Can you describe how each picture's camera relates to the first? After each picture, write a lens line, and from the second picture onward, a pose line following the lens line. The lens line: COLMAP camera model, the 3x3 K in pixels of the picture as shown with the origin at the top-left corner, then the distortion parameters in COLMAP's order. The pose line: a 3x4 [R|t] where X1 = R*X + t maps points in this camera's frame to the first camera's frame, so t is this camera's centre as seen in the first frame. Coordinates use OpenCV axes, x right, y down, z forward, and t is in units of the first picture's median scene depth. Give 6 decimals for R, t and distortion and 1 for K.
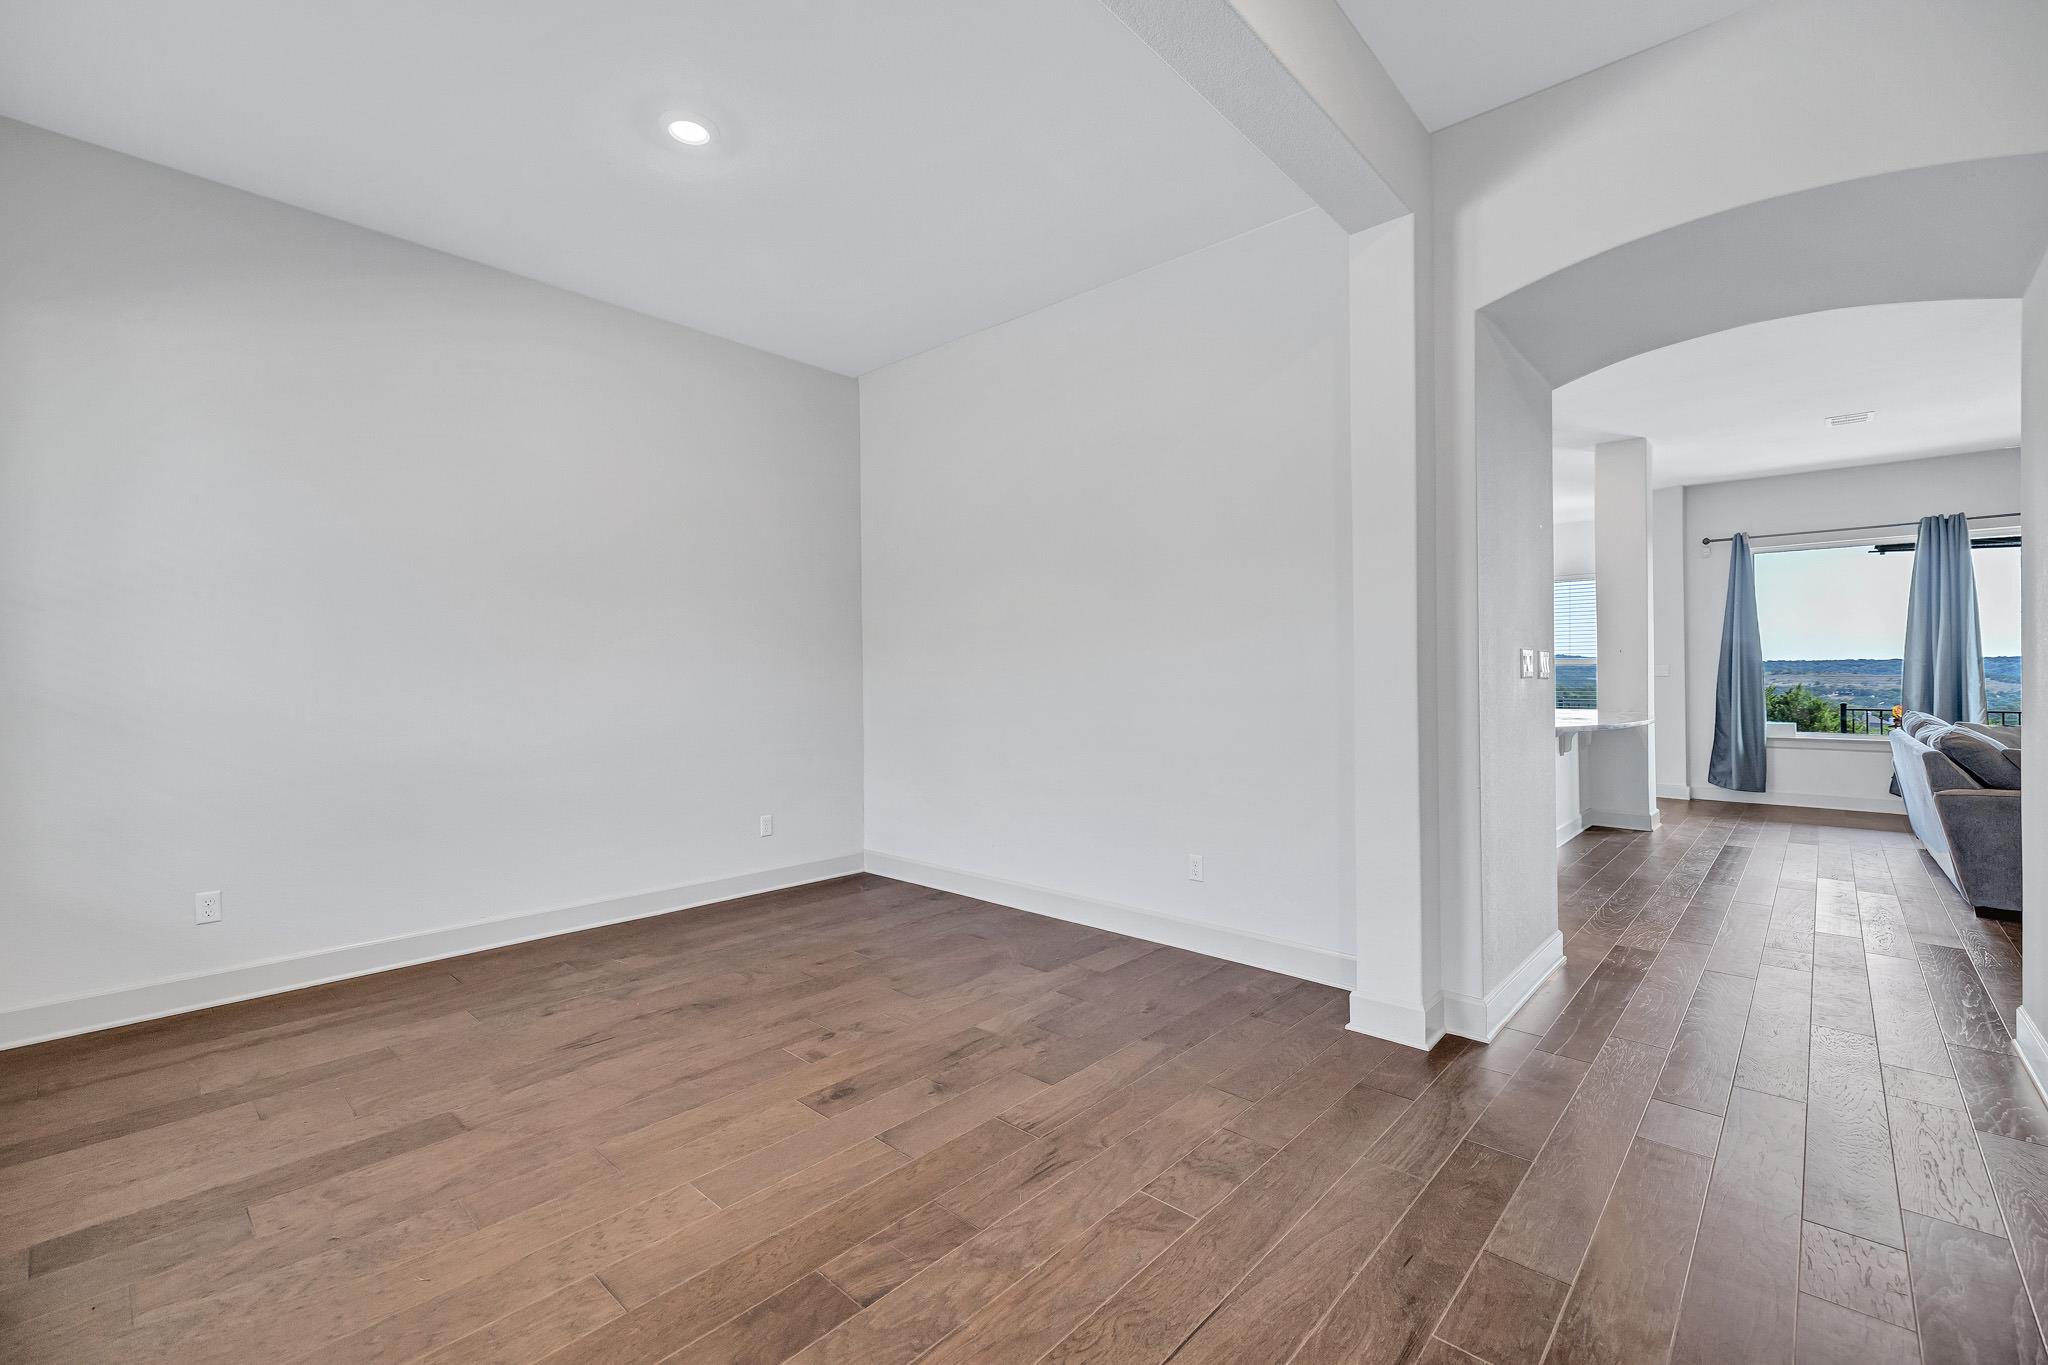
lens RADIAL K [[871.9, 0, 1026.6], [0, 871.9, 675.2], [0, 0, 1]] dist [0.000558, -0.000431]
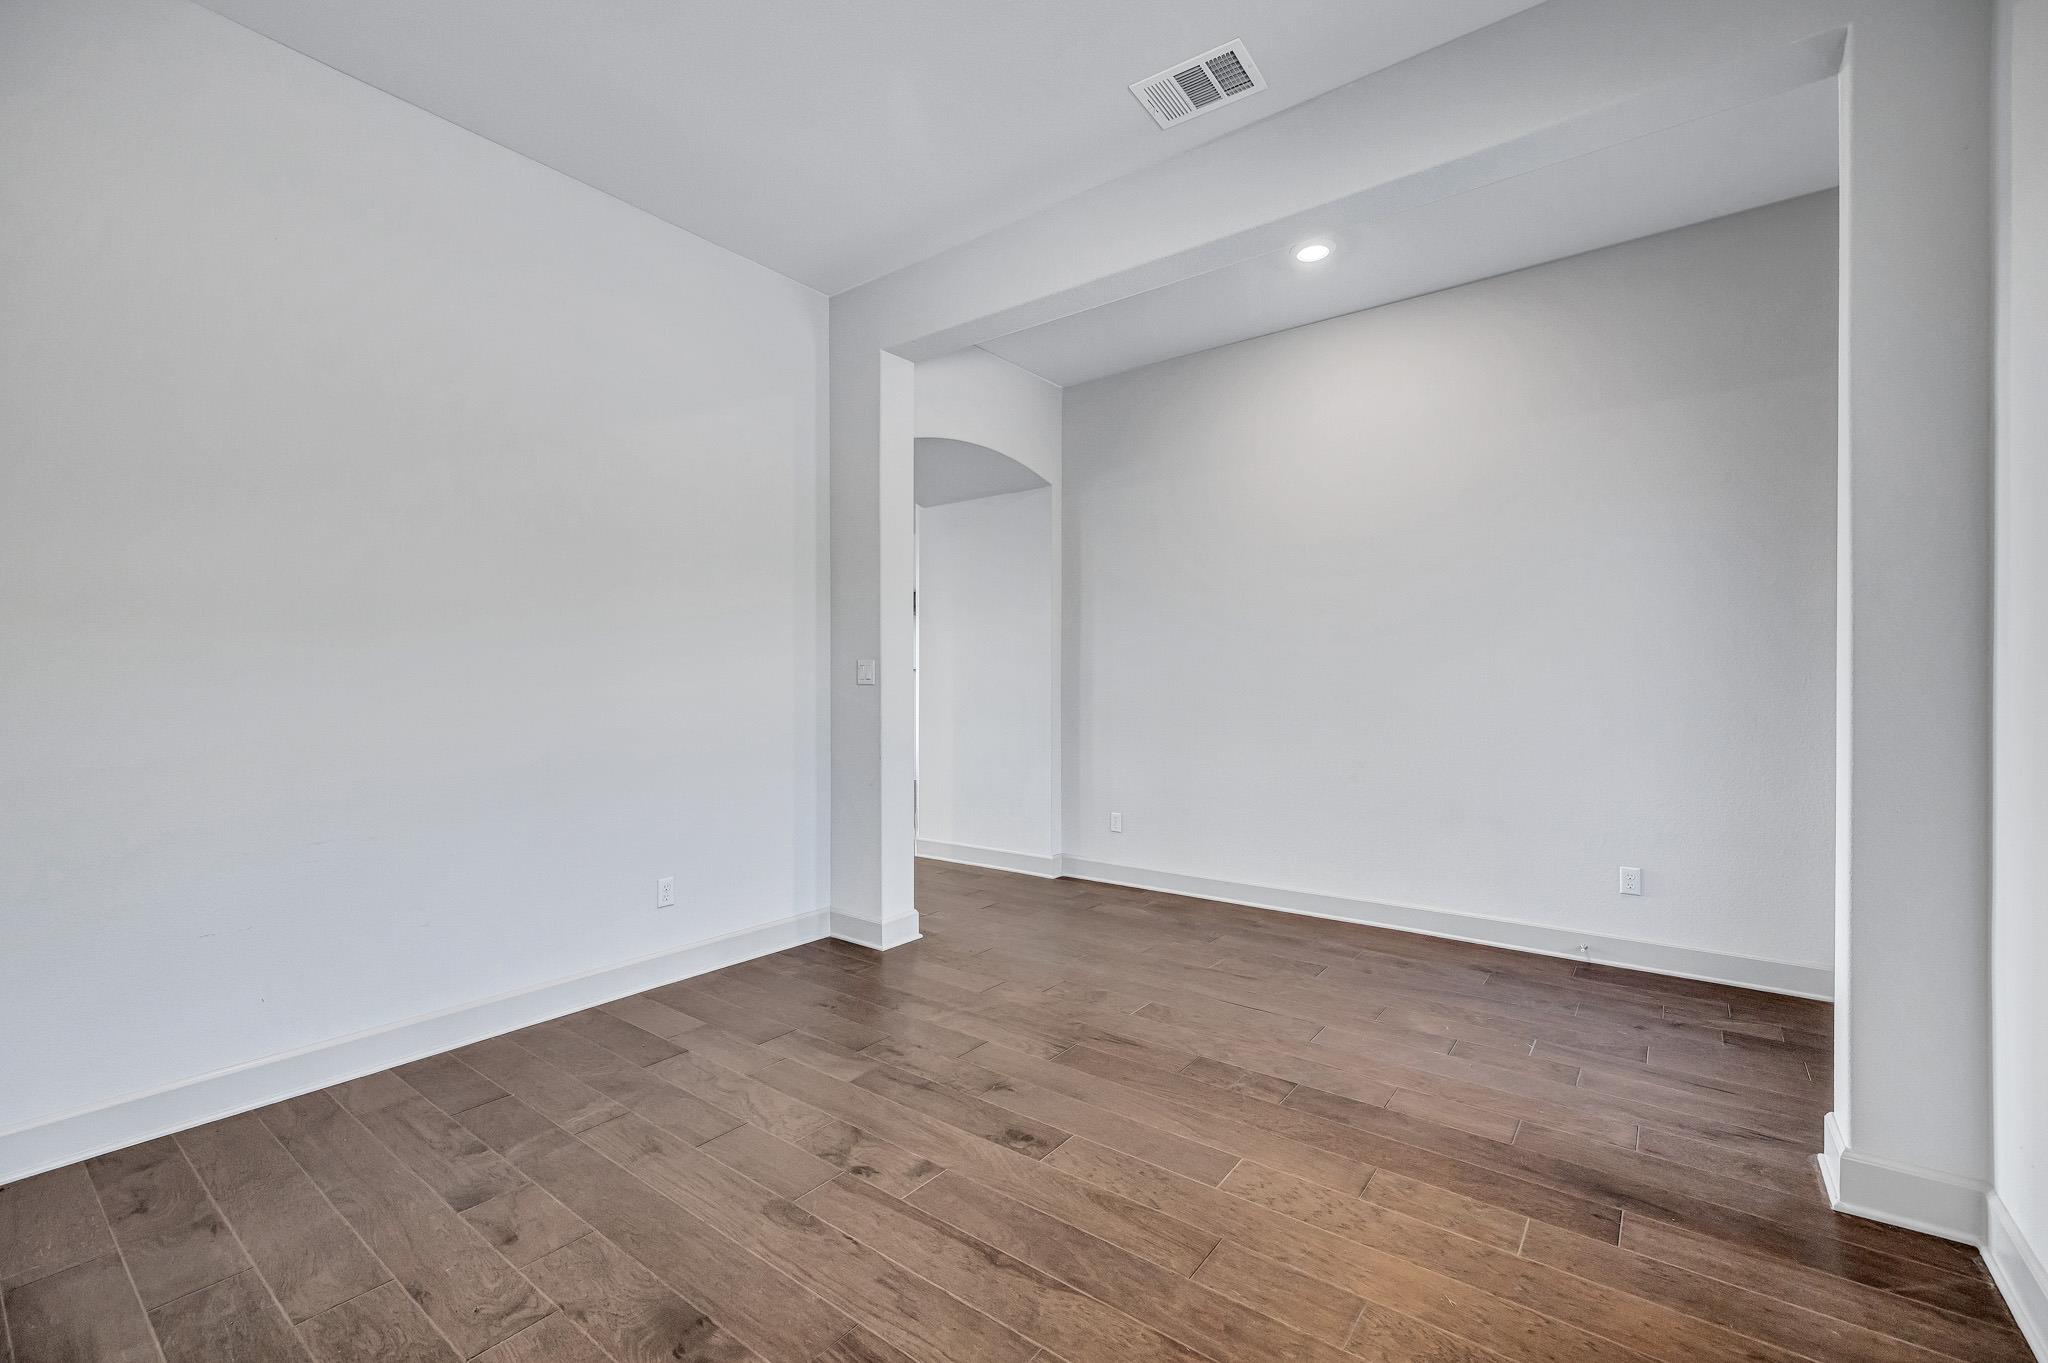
lens RADIAL K [[871.9, 0, 1028.1], [0, 871.9, 680.3], [0, 0, 1]] dist [0.000558, -0.000431]
pose [[-0.099848, 0.005229, 0.994989, -1.060093], [0.002658, 0.999984, -0.004988, 0.012479], [-0.994999, 0.002147, -0.099861, 1.029806]]
